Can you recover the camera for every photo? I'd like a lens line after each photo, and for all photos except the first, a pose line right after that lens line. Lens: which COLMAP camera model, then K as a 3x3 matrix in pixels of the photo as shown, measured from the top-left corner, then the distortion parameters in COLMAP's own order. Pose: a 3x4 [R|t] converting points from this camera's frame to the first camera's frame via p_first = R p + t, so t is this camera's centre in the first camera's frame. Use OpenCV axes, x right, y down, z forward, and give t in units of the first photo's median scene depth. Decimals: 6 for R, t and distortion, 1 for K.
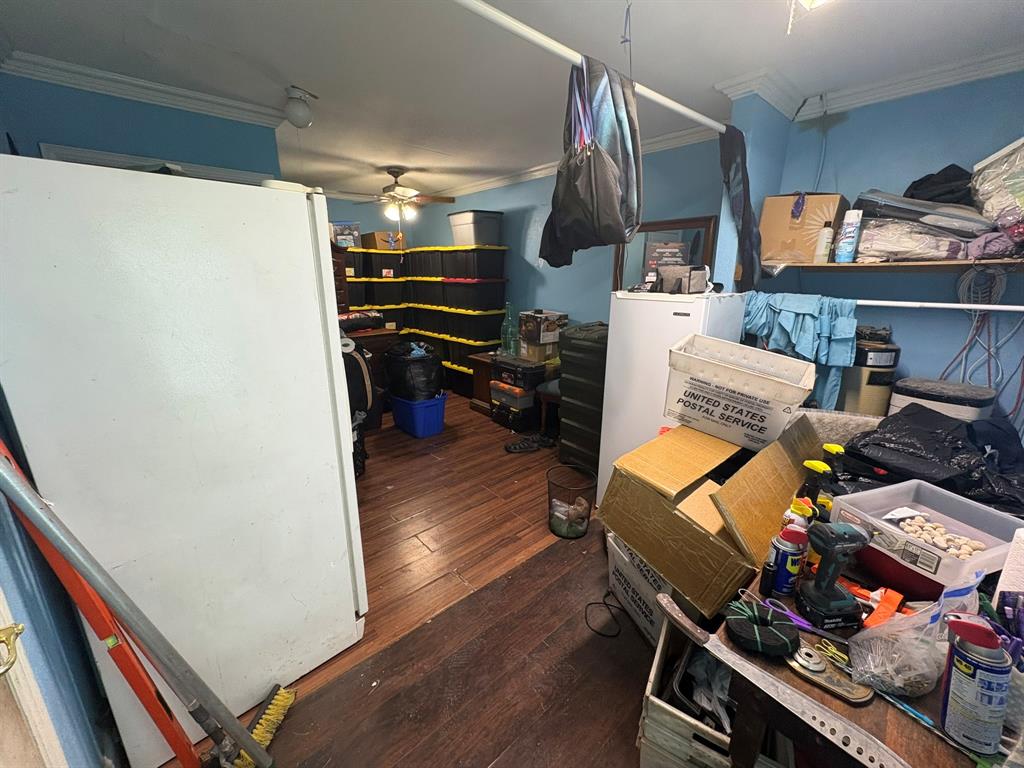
lens RADIAL K [[407.7, 0, 513.1], [0, 407.7, 382.2], [0, 0, 1]] dist [0.000247, 0.000363]
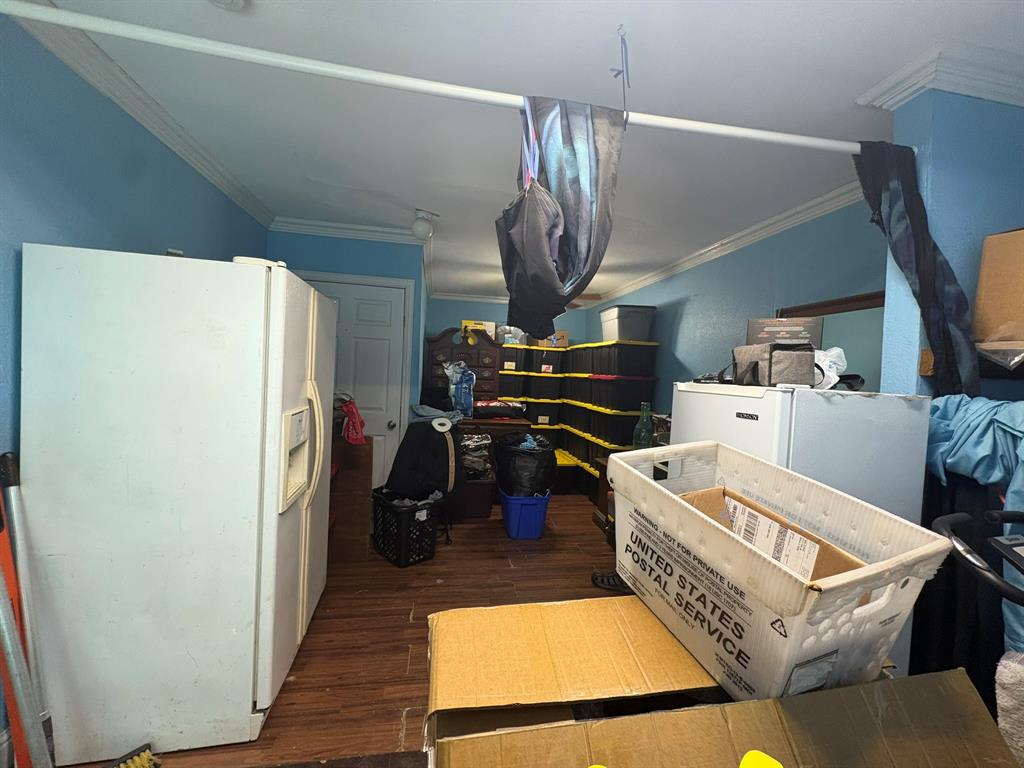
lens RADIAL K [[407.7, 0, 511.8], [0, 407.7, 382.0], [0, 0, 1]] dist [0.000247, 0.000363]
pose [[0.845604, 0.049878, -0.531475, 0.251902], [-0.183857, 0.961920, -0.202253, -0.015012], [0.501149, 0.268741, 0.822574, 0.172531]]
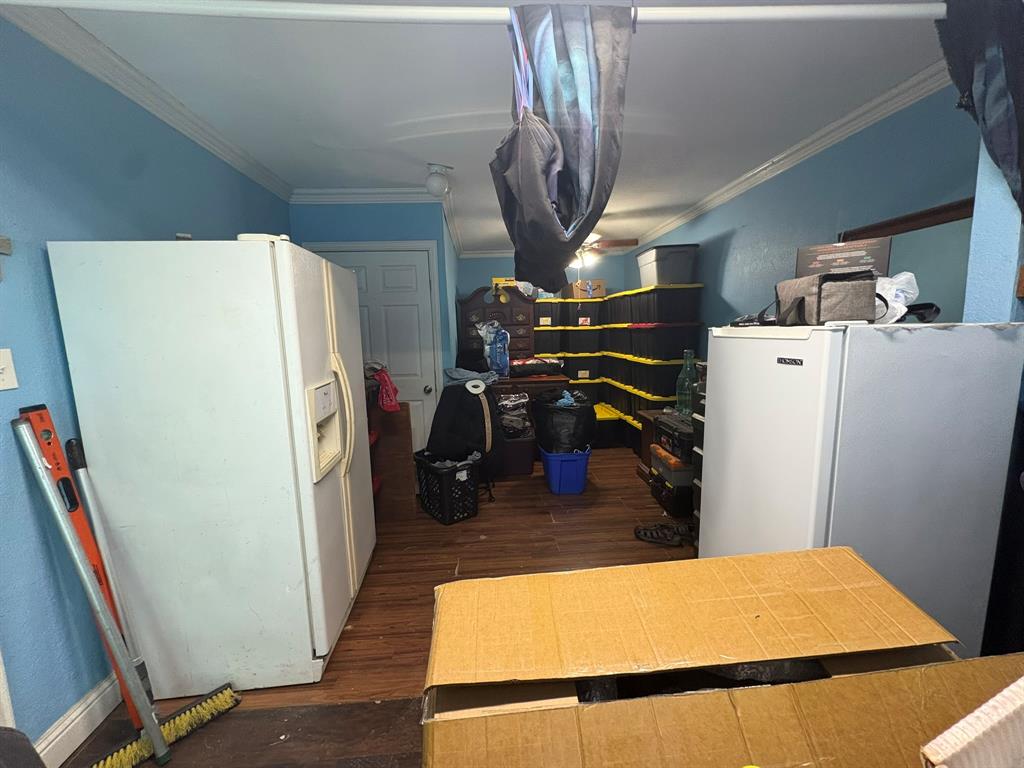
lens RADIAL K [[407.7, 0, 511.9], [0, 407.7, 382.5], [0, 0, 1]] dist [0.000247, 0.000363]
pose [[0.784726, 0.056985, -0.617218, 0.264632], [-0.134148, 0.987779, -0.079358, -0.026580], [0.605153, 0.145073, 0.782780, 0.204562]]
